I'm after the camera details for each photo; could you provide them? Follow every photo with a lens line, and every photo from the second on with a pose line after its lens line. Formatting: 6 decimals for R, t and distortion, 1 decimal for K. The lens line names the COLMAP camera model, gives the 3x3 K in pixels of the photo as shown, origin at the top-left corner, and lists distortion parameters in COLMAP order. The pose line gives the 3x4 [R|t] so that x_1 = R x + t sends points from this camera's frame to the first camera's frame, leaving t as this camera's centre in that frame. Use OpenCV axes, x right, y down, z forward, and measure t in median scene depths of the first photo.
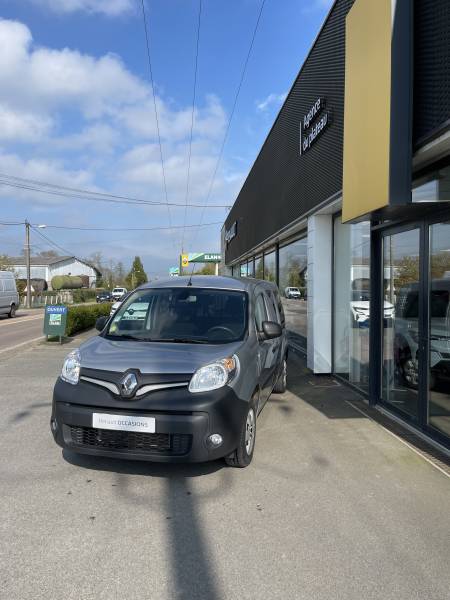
lens RADIAL K [[464.0, 0, 225.0], [0, 464.0, 299.3], [0, 0, 1]] dist [0.040204, -0.046244]
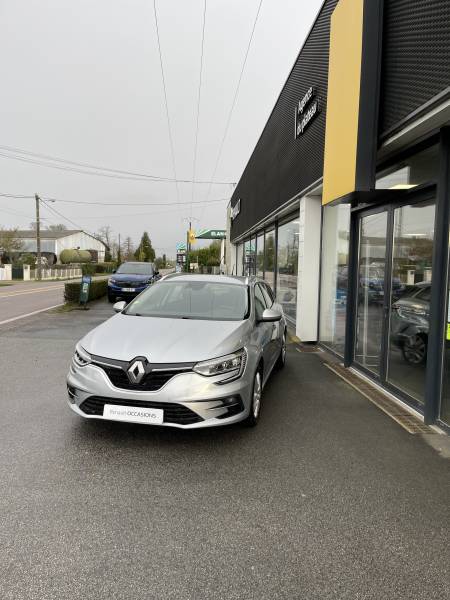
lens RADIAL K [[464.0, 0, 222.3], [0, 464.0, 303.4], [0, 0, 1]] dist [0.040204, -0.046244]
pose [[0.999586, 0.019461, -0.021182, 0.016545], [-0.018192, 0.998120, 0.058534, 0.005257], [0.022282, -0.058124, 0.998061, -0.061522]]
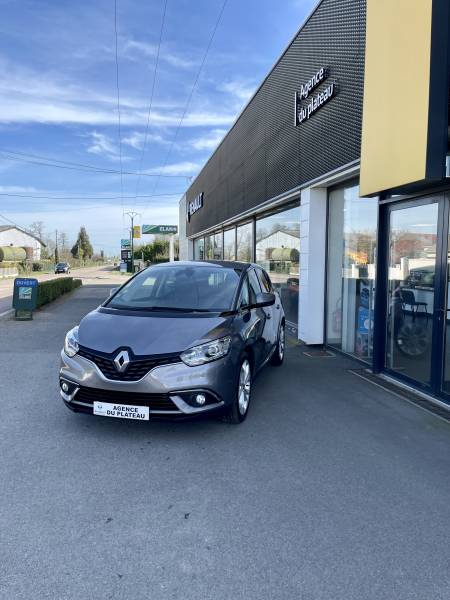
lens RADIAL K [[464.0, 0, 225.3], [0, 464.0, 301.0], [0, 0, 1]] dist [0.040204, -0.046244]
pose [[0.993630, -0.005885, 0.112542, -0.064411], [-0.001125, 0.998068, 0.062122, 0.000064], [-0.112690, -0.061853, 0.991703, 0.007967]]
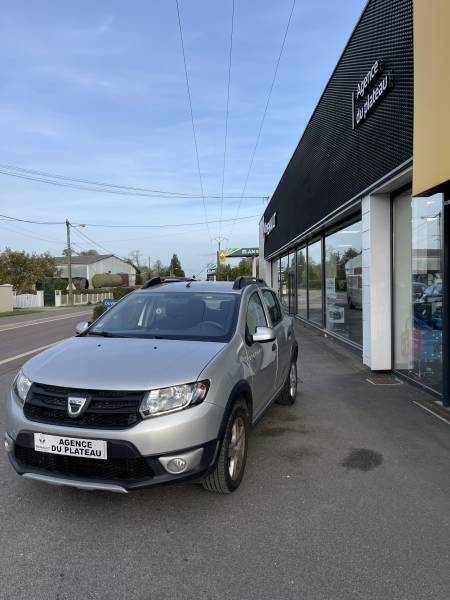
lens RADIAL K [[464.0, 0, 224.3], [0, 464.0, 301.9], [0, 0, 1]] dist [0.040204, -0.046244]
pose [[0.996552, -0.014782, -0.081648, -0.011565], [0.015946, 0.999780, 0.013617, 0.006088], [0.081429, -0.014872, 0.996568, 0.047717]]
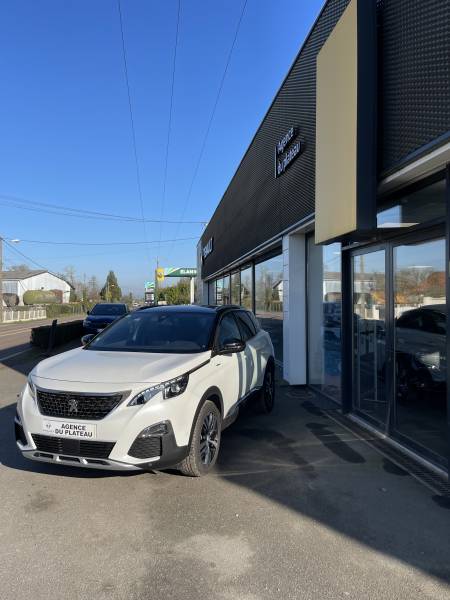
lens RADIAL K [[464.0, 0, 223.7], [0, 464.0, 300.6], [0, 0, 1]] dist [0.040204, -0.046244]
pose [[0.998671, -0.004728, 0.051315, -0.006772], [0.006092, 0.999631, -0.026461, -0.002599], [-0.051171, 0.026738, 0.998332, -0.026690]]
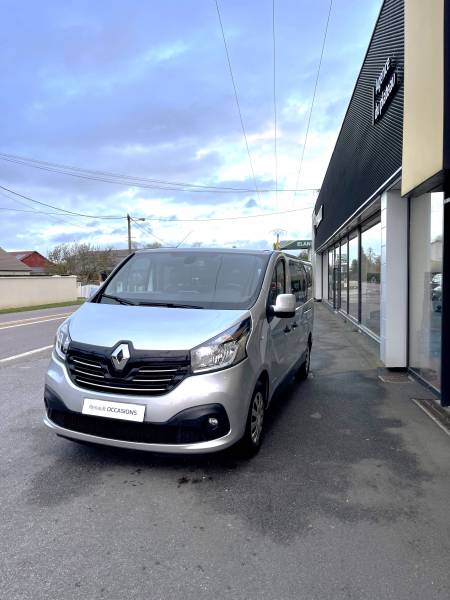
lens RADIAL K [[464.0, 0, 215.3], [0, 464.0, 304.1], [0, 0, 1]] dist [0.040204, -0.046244]
pose [[0.973141, 0.000232, -0.230208, 0.048619], [0.007992, 0.999363, 0.034793, 0.001123], [0.230070, -0.035699, 0.972519, 0.027989]]
